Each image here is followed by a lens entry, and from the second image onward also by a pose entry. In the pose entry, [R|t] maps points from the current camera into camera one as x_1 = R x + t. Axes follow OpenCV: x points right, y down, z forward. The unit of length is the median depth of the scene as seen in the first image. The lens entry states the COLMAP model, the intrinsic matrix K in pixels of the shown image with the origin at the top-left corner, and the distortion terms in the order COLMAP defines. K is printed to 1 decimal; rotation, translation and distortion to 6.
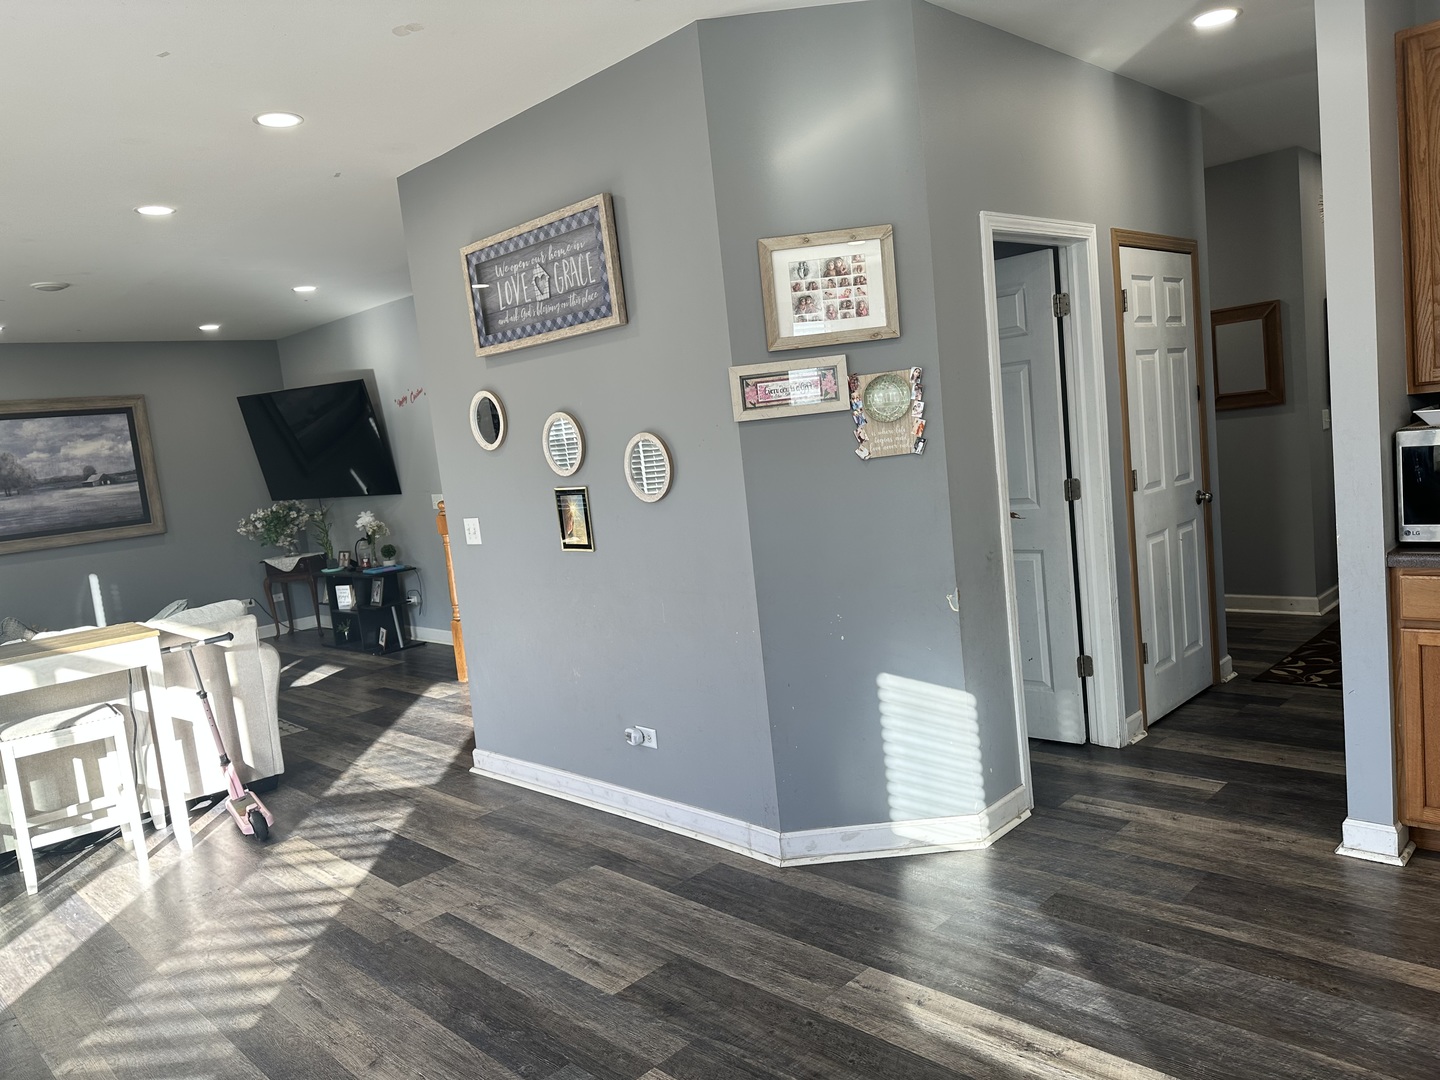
lens RADIAL K [[1038.2, 0, 724.4], [0, 1038.2, 552.2], [0, 0, 1]] dist [0.054742, -0.056017]
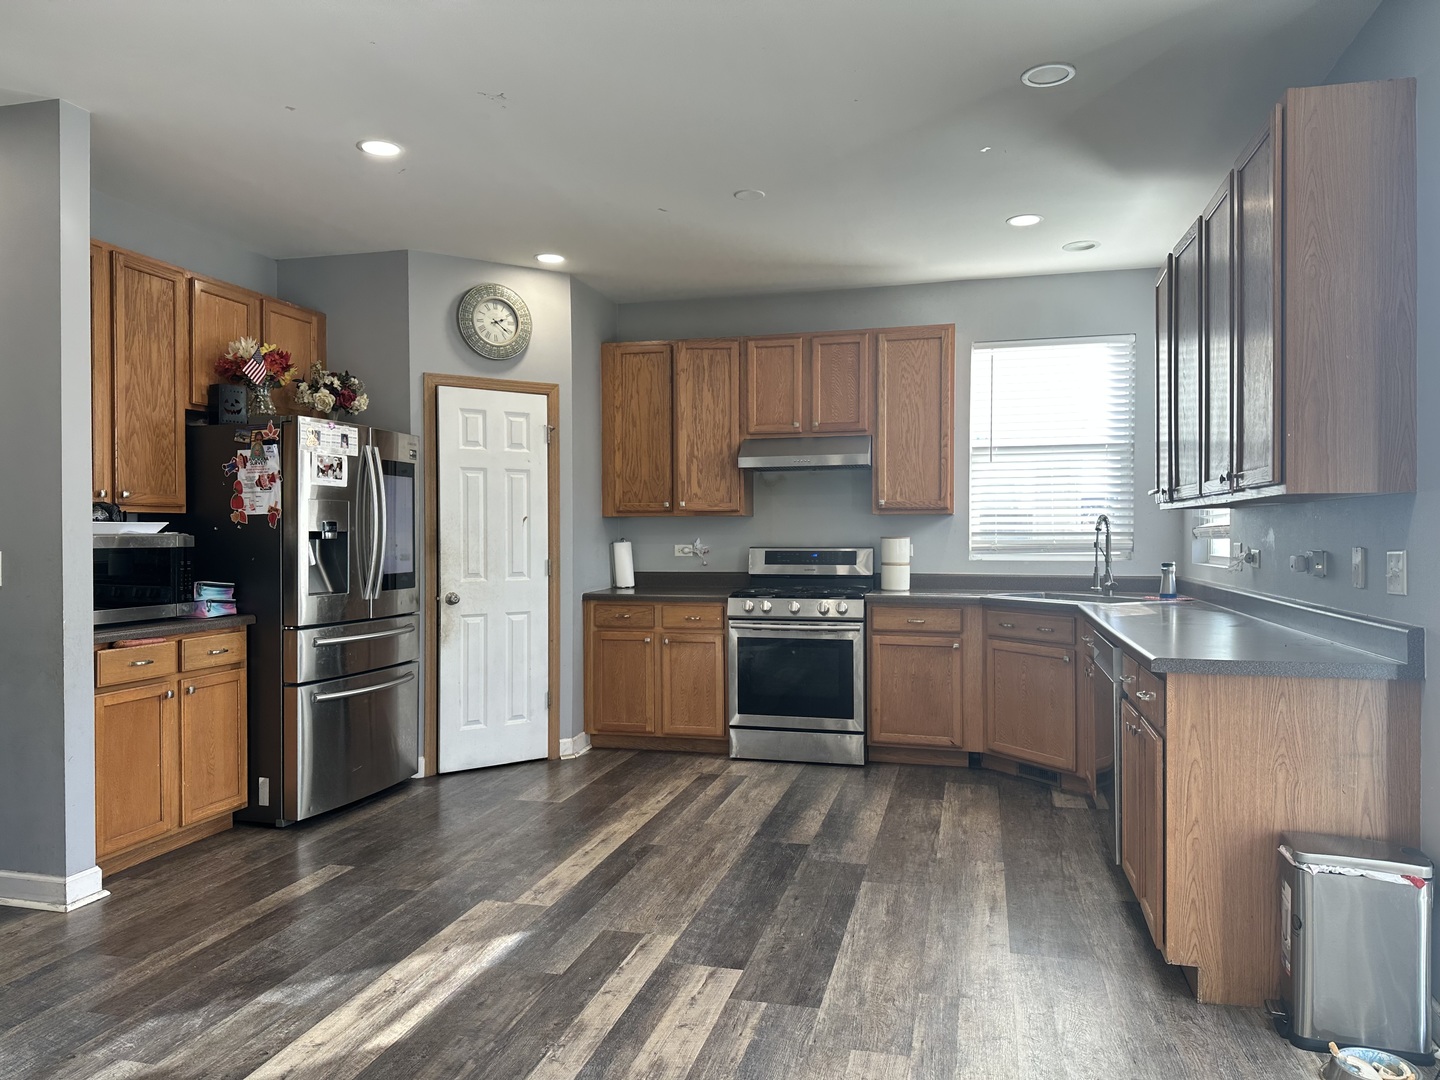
lens RADIAL K [[1038.2, 0, 715.8], [0, 1038.2, 536.1], [0, 0, 1]] dist [0.054742, -0.056017]
pose [[-0.509152, 0.103605, 0.854418, -0.900463], [0.157722, 0.987149, -0.025712, 0.037488], [-0.846101, 0.121669, -0.518950, 1.129729]]
